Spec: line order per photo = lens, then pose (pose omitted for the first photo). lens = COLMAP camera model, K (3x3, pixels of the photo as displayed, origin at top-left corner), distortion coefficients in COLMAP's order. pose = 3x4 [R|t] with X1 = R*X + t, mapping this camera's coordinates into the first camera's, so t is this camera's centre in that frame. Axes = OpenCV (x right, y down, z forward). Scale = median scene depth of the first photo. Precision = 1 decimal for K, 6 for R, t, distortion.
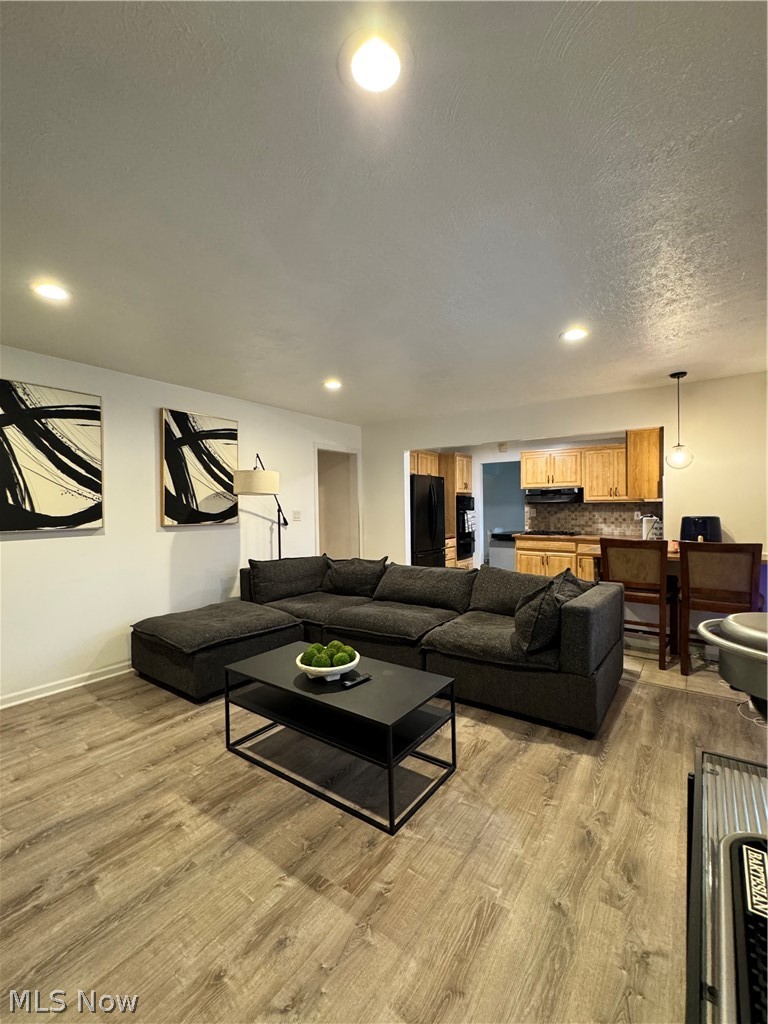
lens RADIAL K [[444.9, 0, 382.8], [0, 444.9, 511.7], [0, 0, 1]] dist [-0.000002, 0.000000]
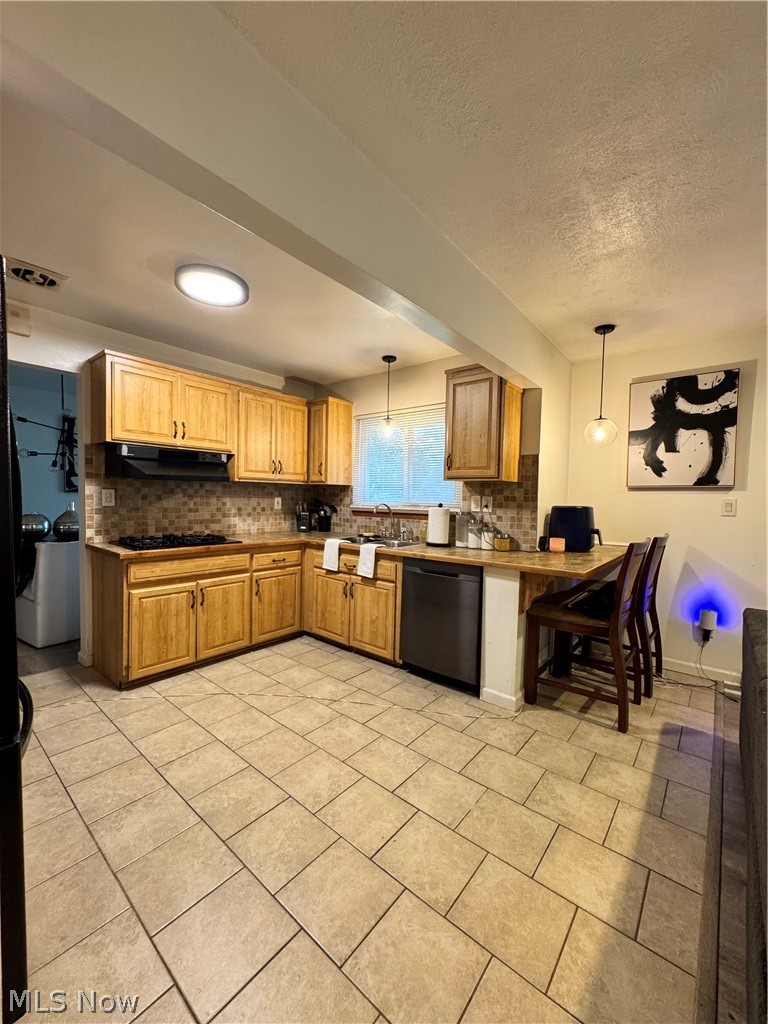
lens RADIAL K [[411.1, 0, 382.5], [0, 411.1, 510.4], [0, 0, 1]] dist [0.000021, -0.000010]
pose [[0.068812, -0.023790, 0.997346, -0.060790], [-0.007700, 0.999673, 0.024377, 0.002832], [-0.997600, -0.009357, 0.068606, 0.763153]]
